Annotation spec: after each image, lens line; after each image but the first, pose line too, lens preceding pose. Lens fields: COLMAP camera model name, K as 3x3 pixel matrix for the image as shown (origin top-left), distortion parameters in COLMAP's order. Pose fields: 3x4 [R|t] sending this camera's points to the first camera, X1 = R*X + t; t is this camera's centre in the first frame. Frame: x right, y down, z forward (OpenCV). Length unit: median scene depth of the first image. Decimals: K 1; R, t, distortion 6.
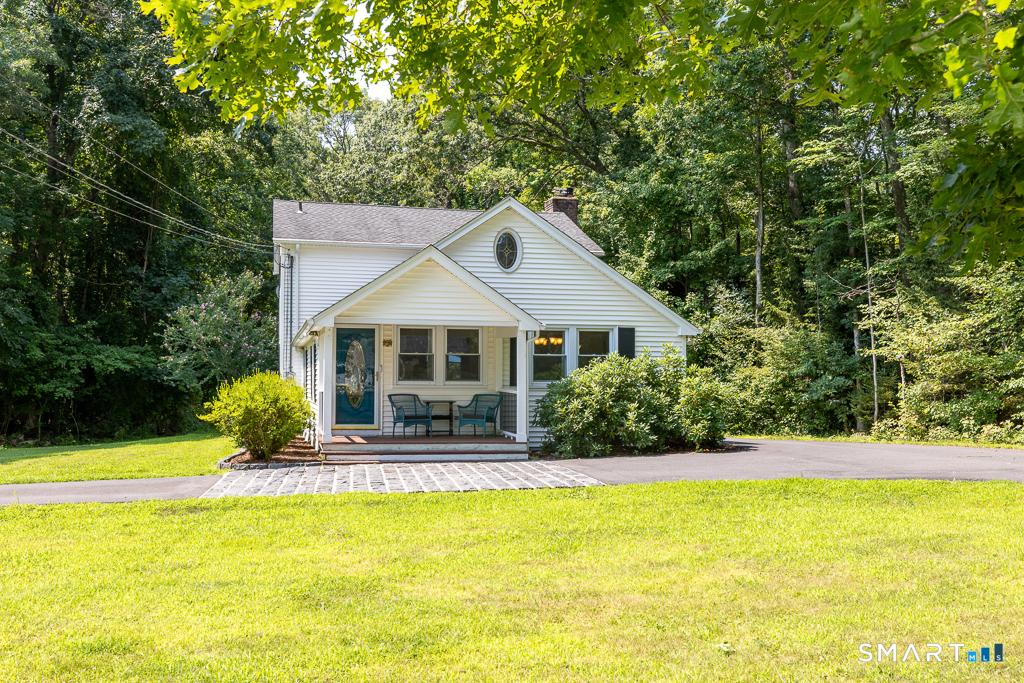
lens RADIAL K [[1034.5, 0, 512.0], [0, 1034.5, 341.5], [0, 0, 1]] dist [-0.000977, -0.000530]
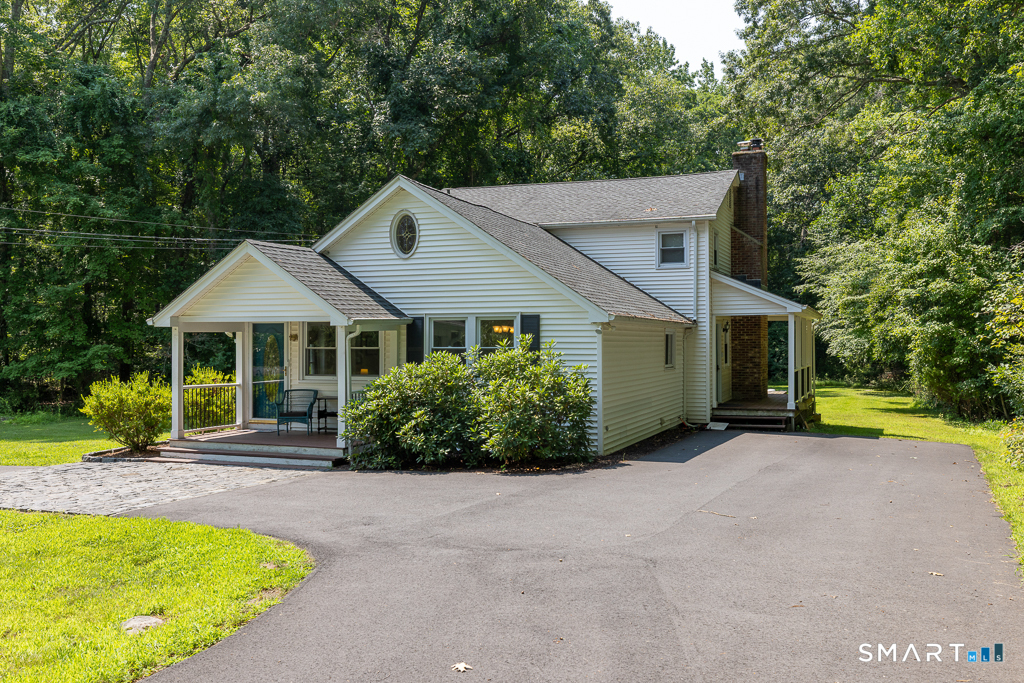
lens RADIAL K [[948.1, 0, 512.0], [0, 948.1, 341.5], [0, 0, 1]] dist [0.010801, 0.008977]
pose [[0.813759, -0.005236, -0.581179, 0.572934], [0.028322, 0.999129, 0.030654, -0.016504], [0.580512, -0.041405, 0.813198, 0.376850]]
